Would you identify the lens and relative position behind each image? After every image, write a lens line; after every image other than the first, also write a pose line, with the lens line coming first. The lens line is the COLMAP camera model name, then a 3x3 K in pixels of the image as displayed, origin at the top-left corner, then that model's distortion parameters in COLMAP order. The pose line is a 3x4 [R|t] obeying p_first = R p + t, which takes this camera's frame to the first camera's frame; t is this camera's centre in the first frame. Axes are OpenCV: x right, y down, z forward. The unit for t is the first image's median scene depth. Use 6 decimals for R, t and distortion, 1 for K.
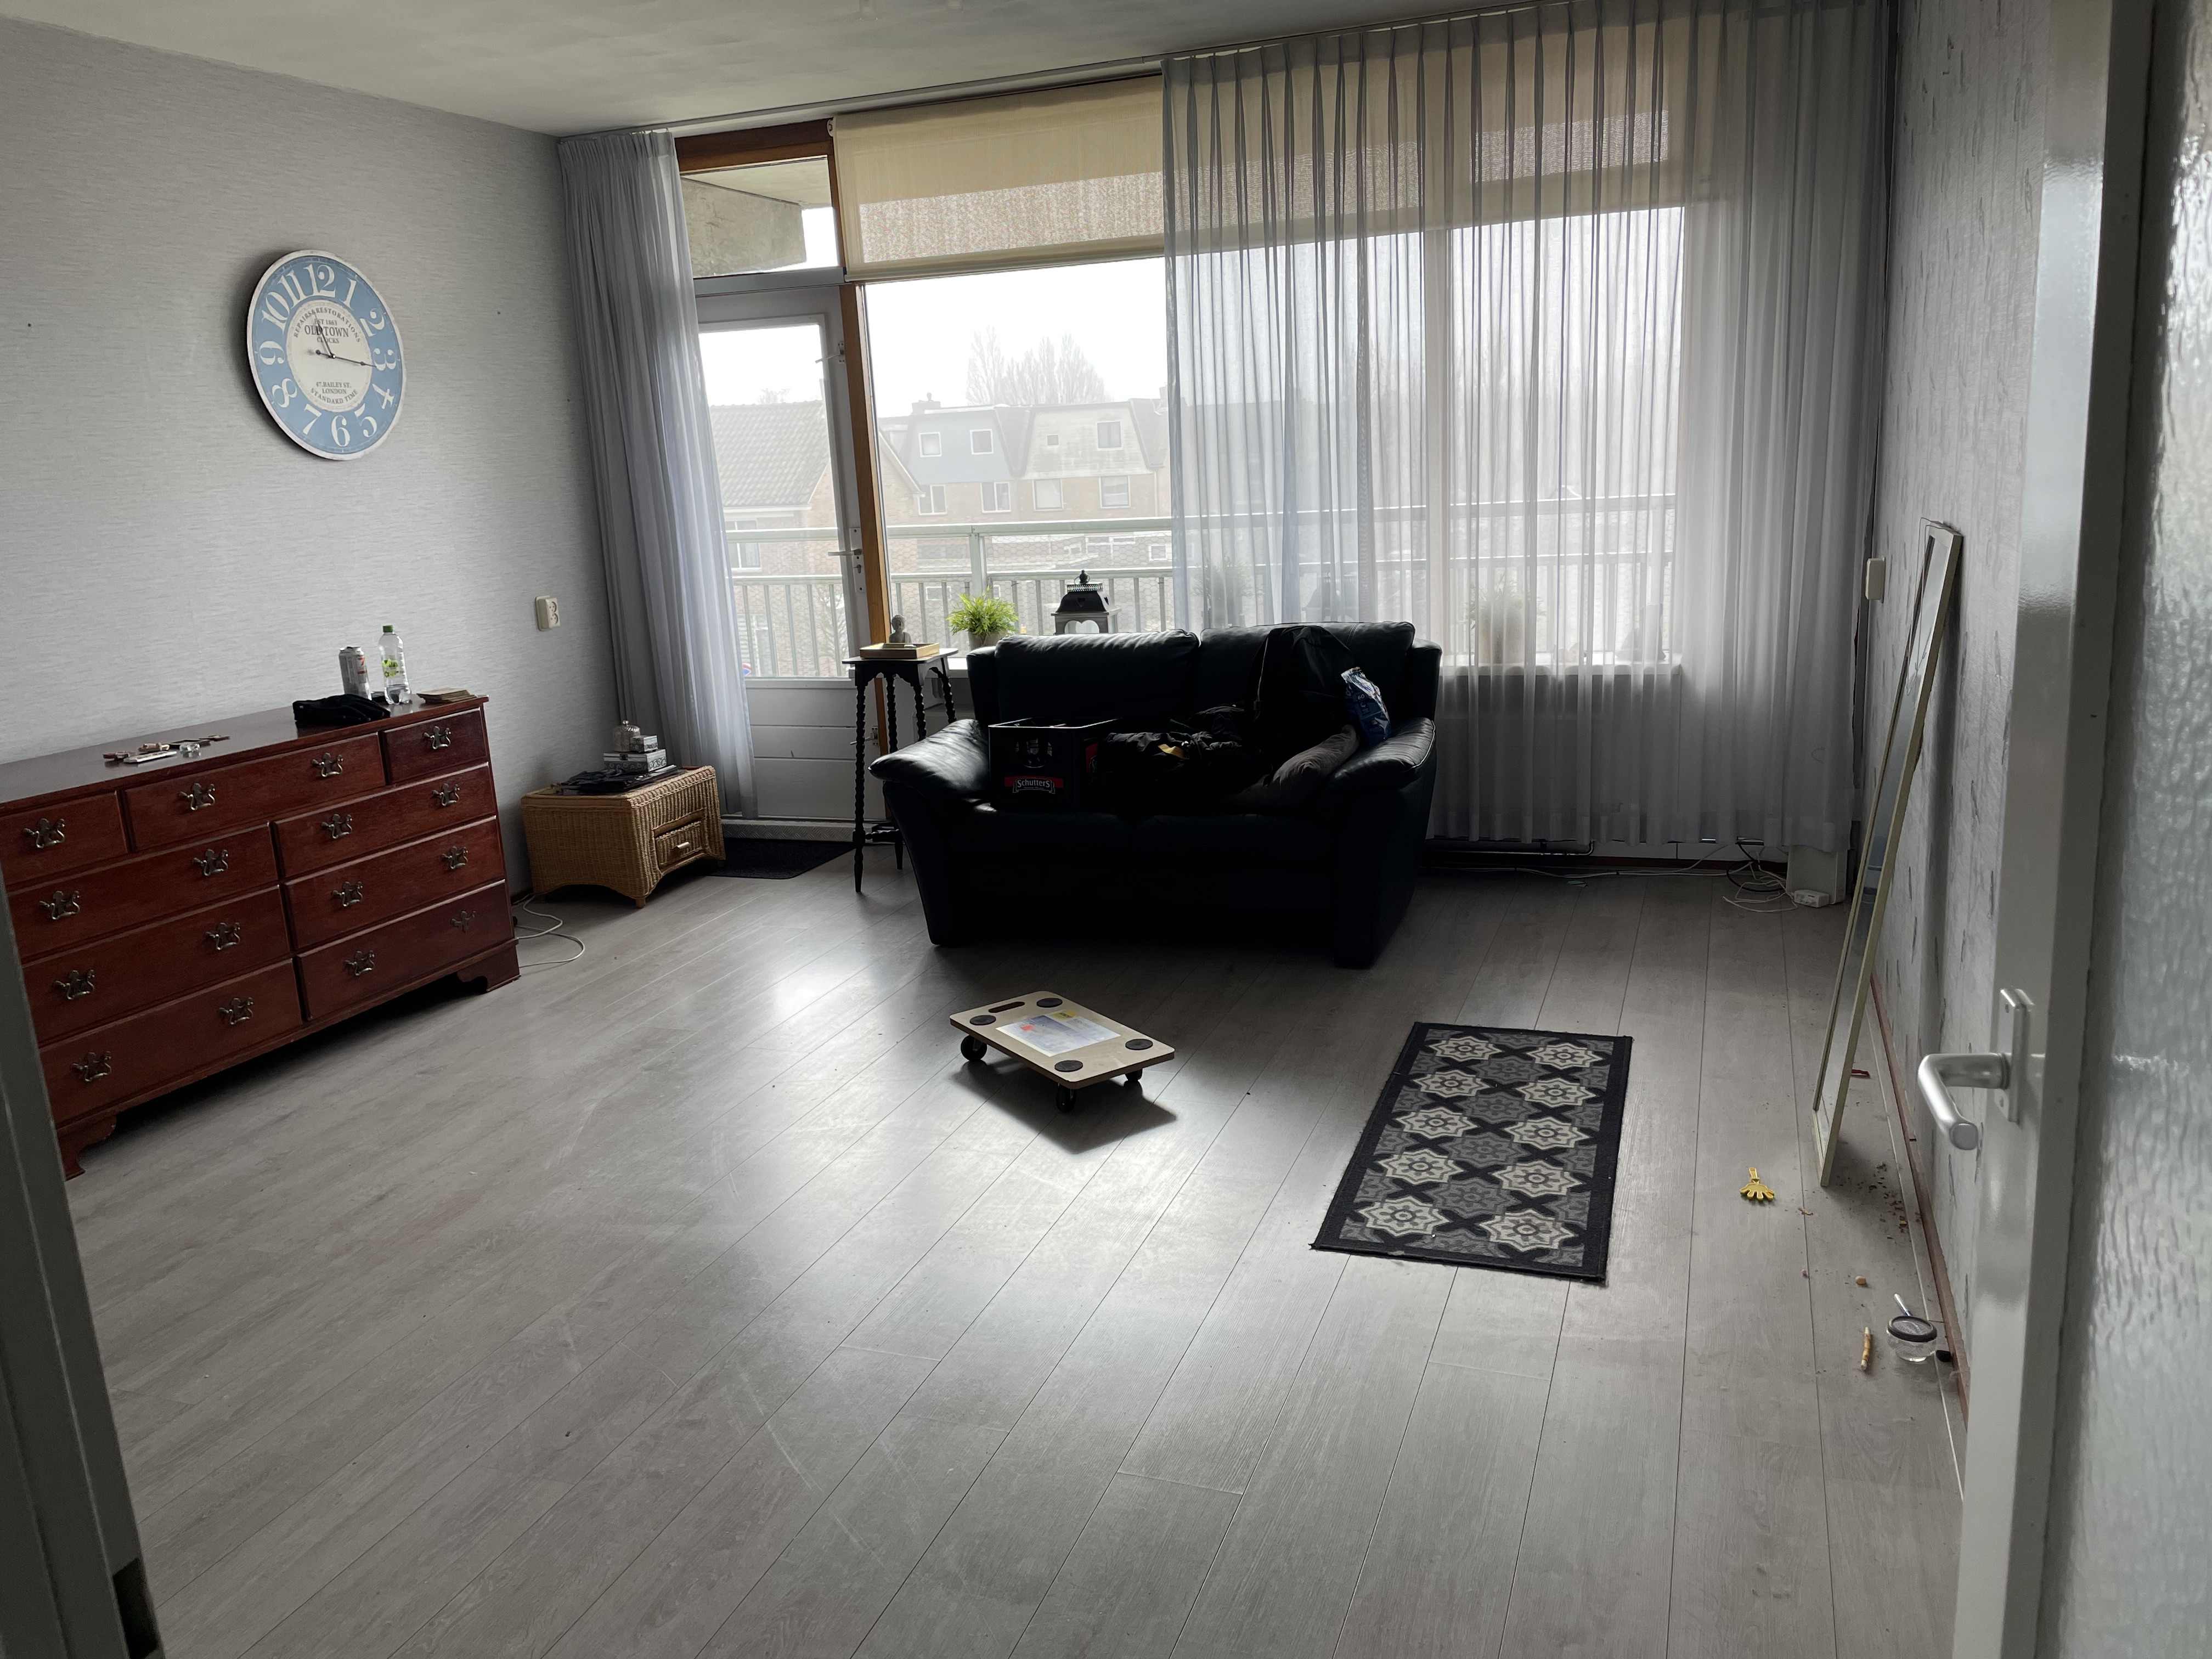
lens RADIAL K [[1668.1, 0, 1105.5], [0, 1668.1, 833.0], [0, 0, 1]] dist [0.008055, -0.028375]
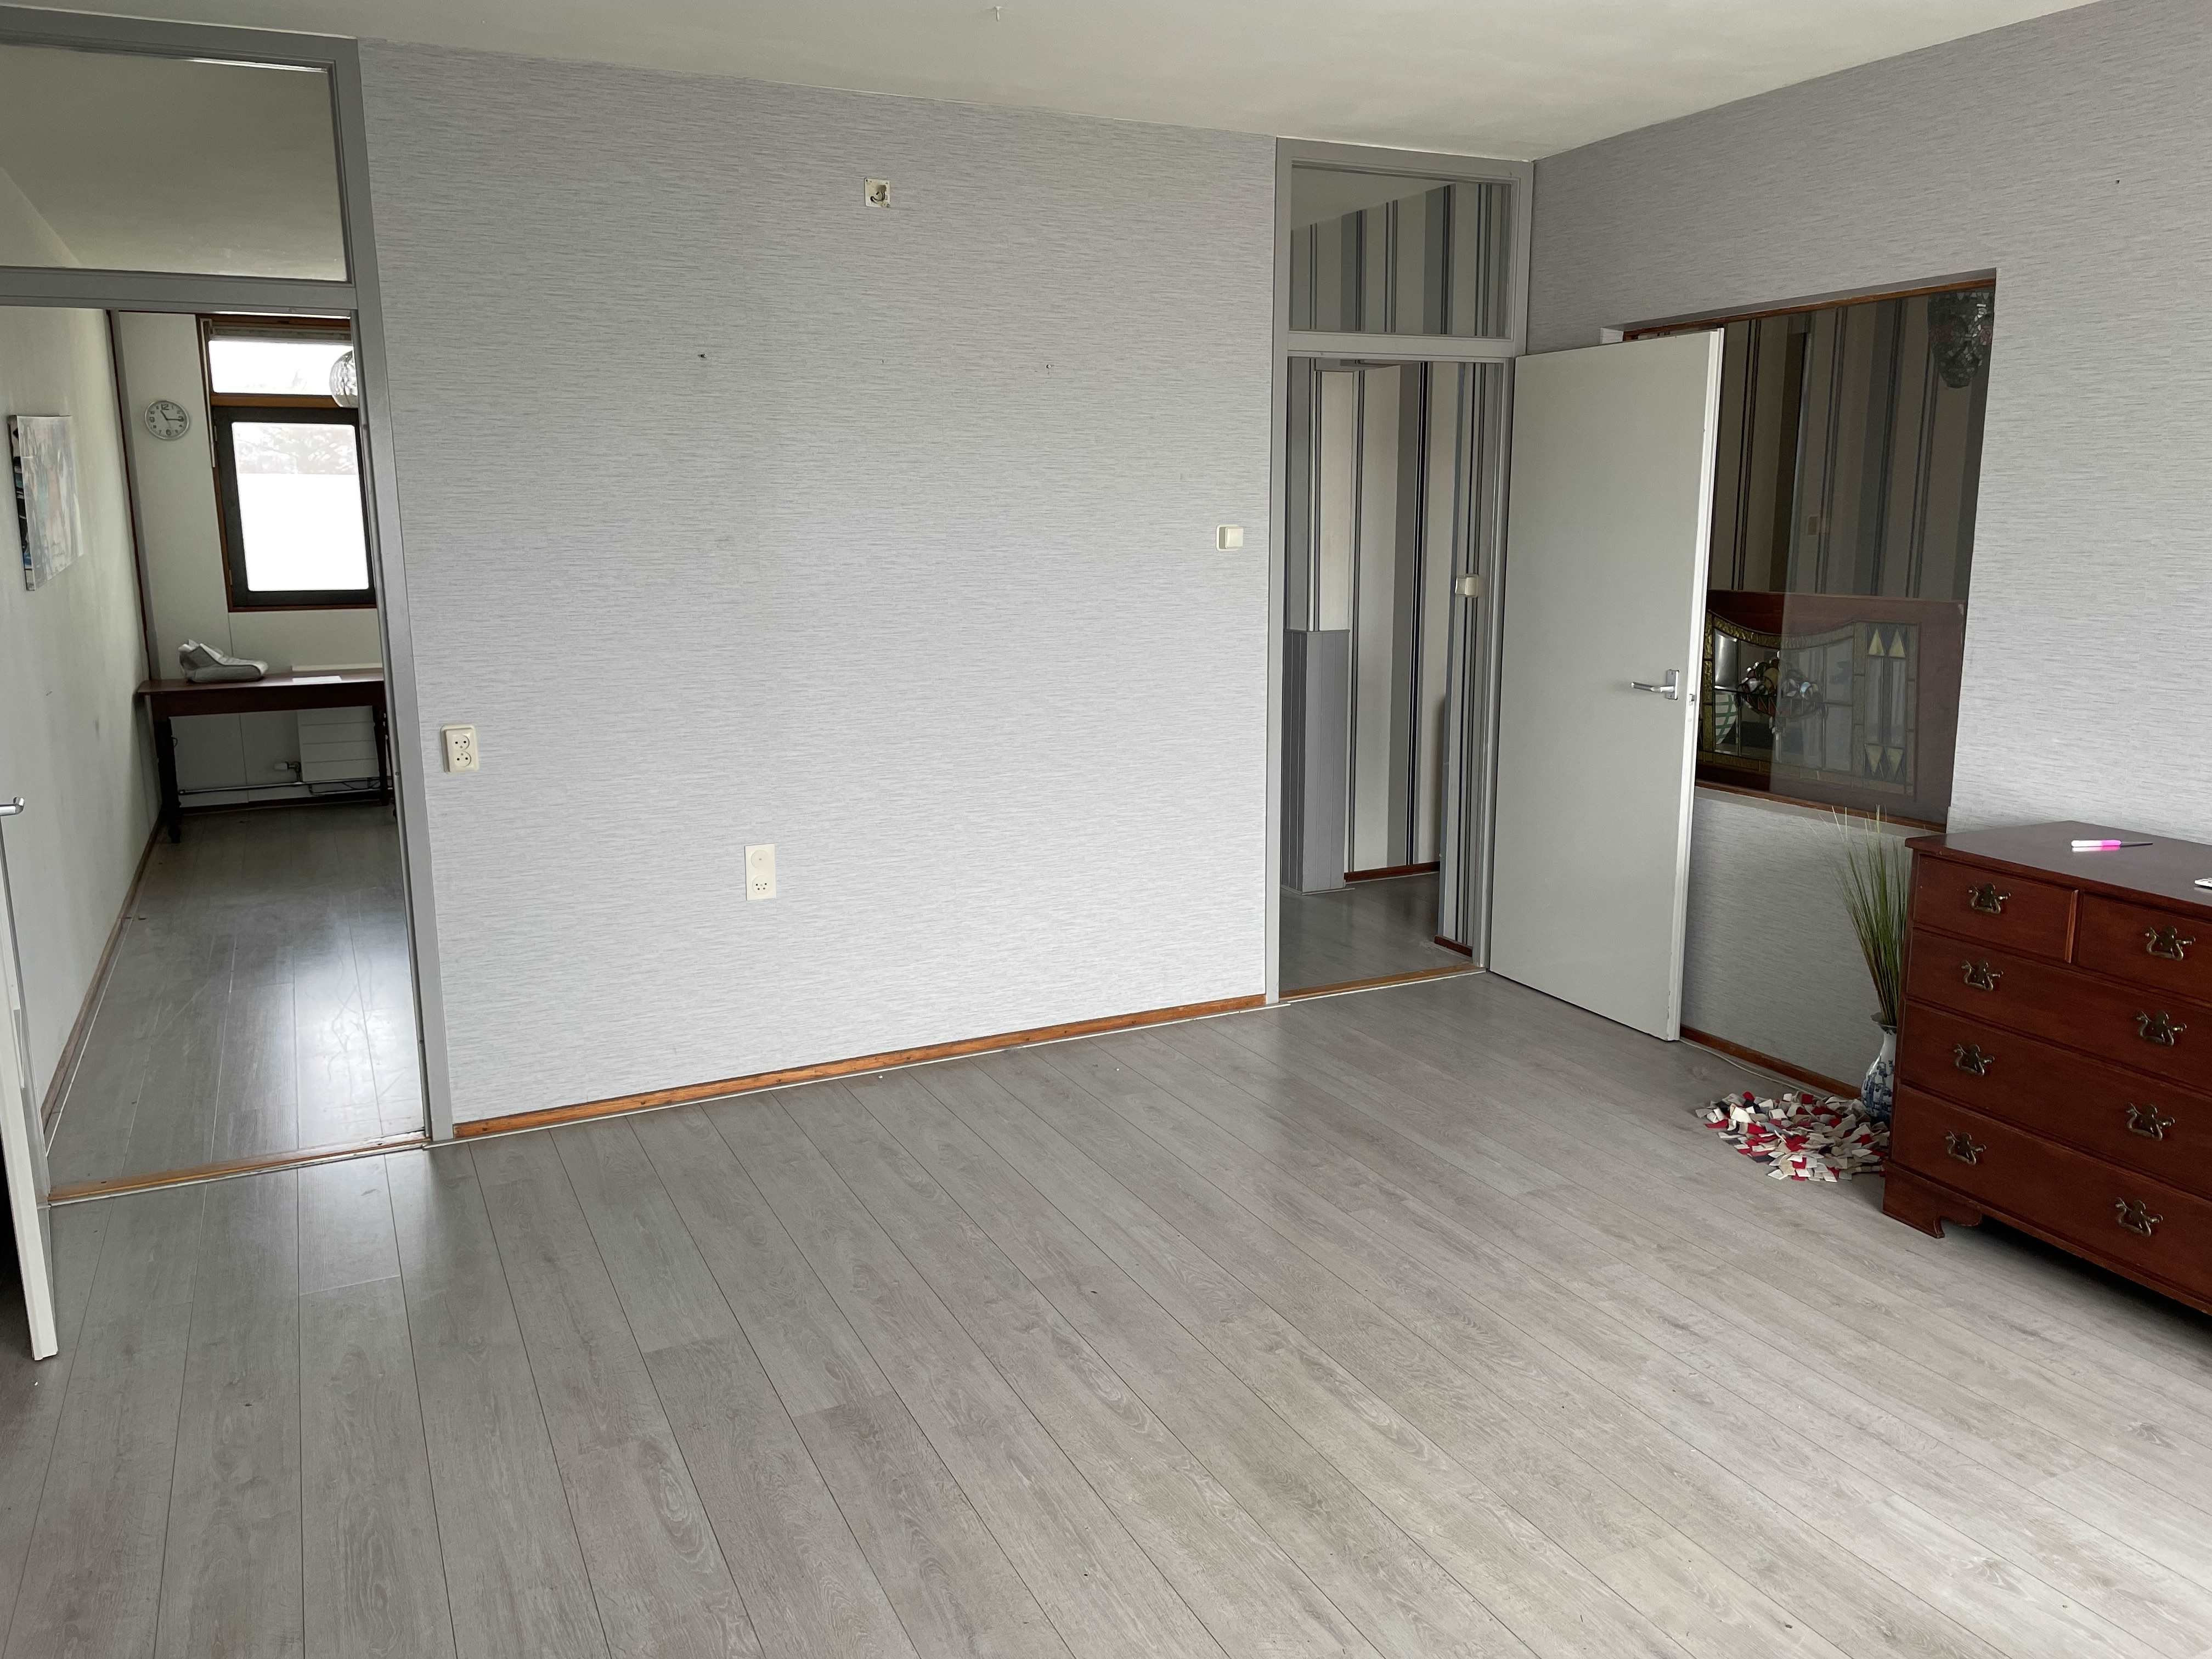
lens RADIAL K [[1668.1, 0, 1104.4], [0, 1668.1, 829.1], [0, 0, 1]] dist [0.008055, -0.028375]
pose [[-0.696241, 0.193219, -0.691314, 0.346783], [-0.121755, 0.917345, 0.379016, -0.320861], [0.707407, 0.348057, -0.615168, 1.158627]]
